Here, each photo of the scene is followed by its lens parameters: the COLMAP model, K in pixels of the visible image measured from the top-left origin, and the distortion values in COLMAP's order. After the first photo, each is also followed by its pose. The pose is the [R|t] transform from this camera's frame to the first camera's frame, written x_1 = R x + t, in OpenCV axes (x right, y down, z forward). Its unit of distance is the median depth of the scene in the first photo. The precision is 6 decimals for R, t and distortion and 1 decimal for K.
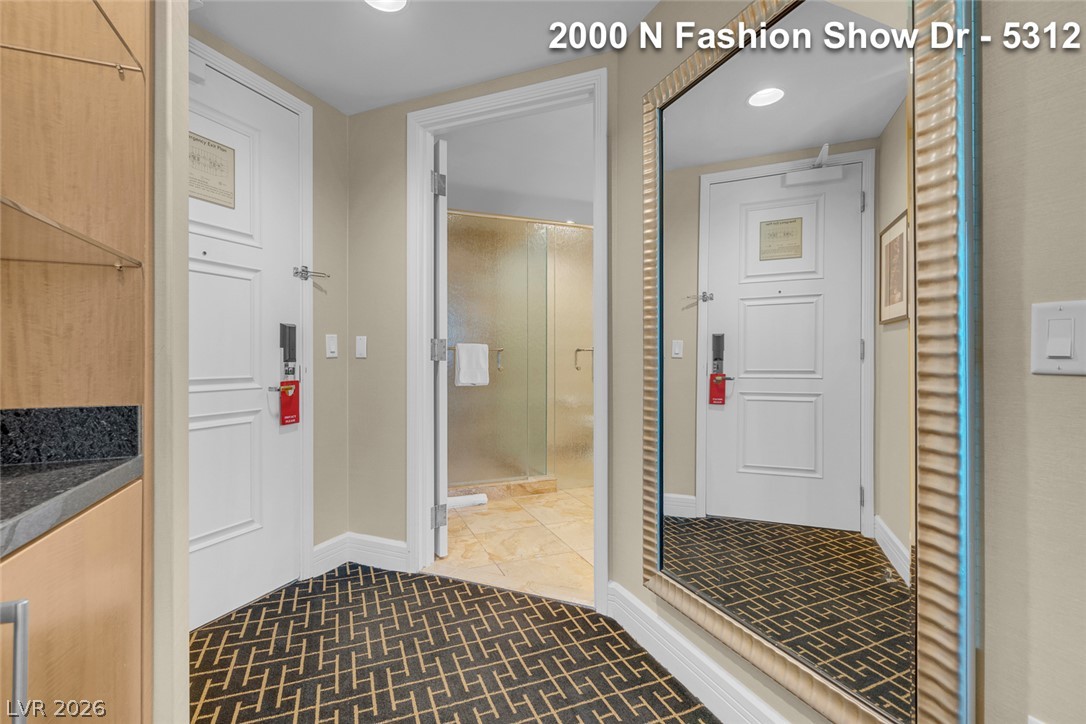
lens RADIAL K [[494.5, 0, 545.2], [0, 494.5, 352.8], [0, 0, 1]] dist [0.001418, 0.000339]
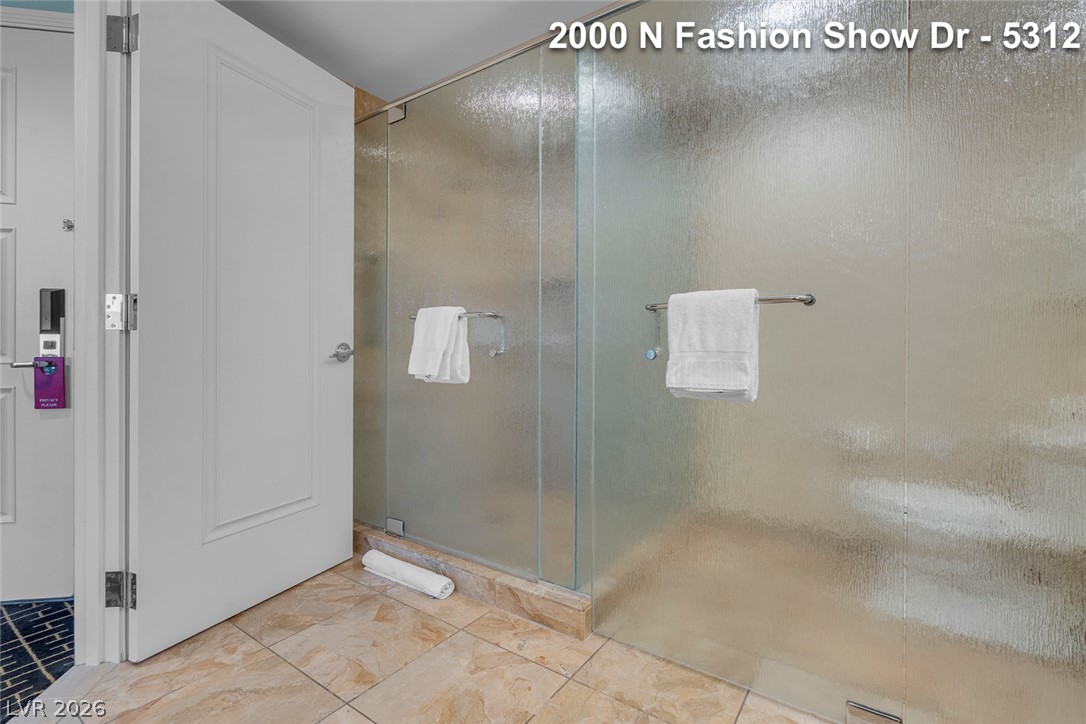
lens RADIAL K [[494.5, 0, 545.2], [0, 494.5, 352.8], [0, 0, 1]] dist [0.001418, 0.000339]
pose [[0.538346, 0.007174, -0.842694, 0.466034], [-0.004029, 0.999974, 0.005939, 0.030939], [0.842715, 0.000198, 0.538361, 0.919002]]
